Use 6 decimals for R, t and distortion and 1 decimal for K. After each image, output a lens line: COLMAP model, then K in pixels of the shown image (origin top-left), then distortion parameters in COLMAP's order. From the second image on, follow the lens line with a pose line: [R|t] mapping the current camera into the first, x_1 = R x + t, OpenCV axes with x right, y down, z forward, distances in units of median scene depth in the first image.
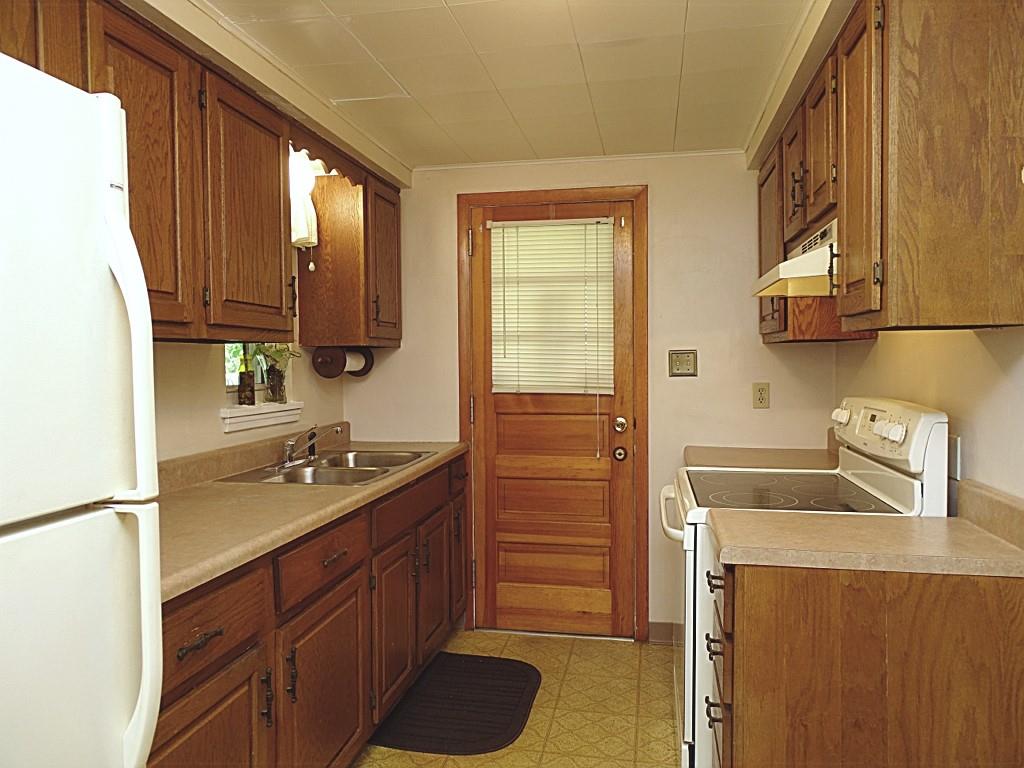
lens RADIAL K [[725.9, 0, 511.8], [0, 725.9, 381.3], [0, 0, 1]] dist [-0.000914, 0.000187]
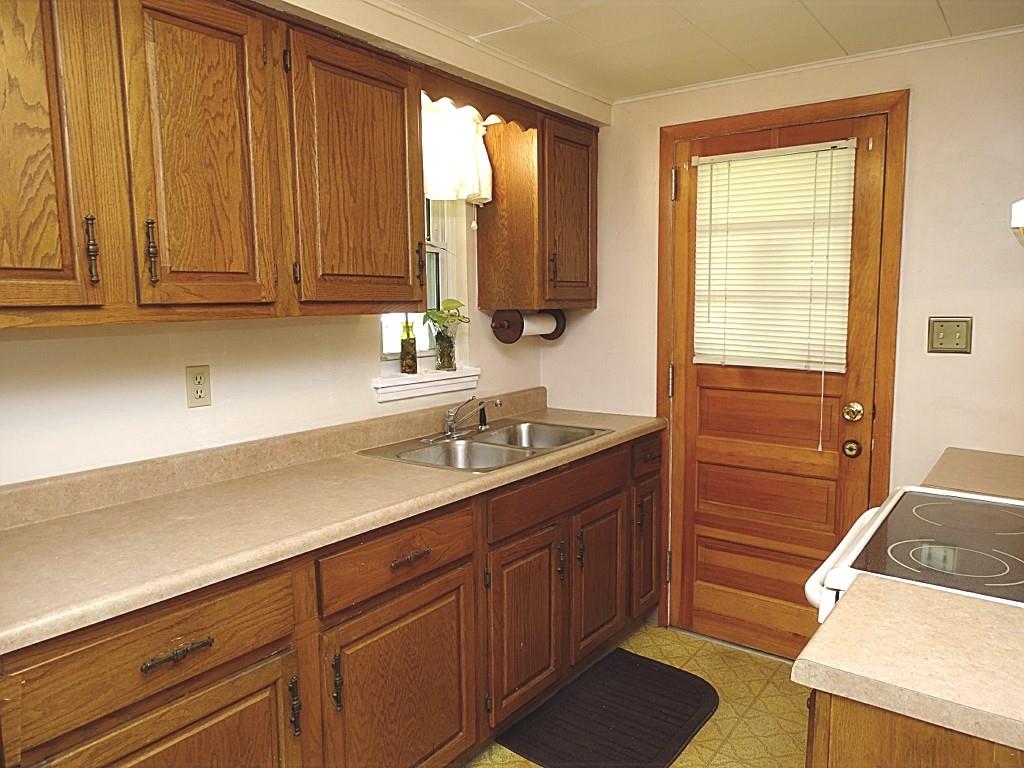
lens RADIAL K [[727.4, 0, 516.3], [0, 727.4, 381.9], [0, 0, 1]] dist [0.000982, 0.002166]
pose [[0.903395, 0.048618, -0.426044, 0.165084], [-0.011436, 0.995930, 0.089400, -0.039937], [0.428657, -0.075891, 0.900274, 0.158152]]
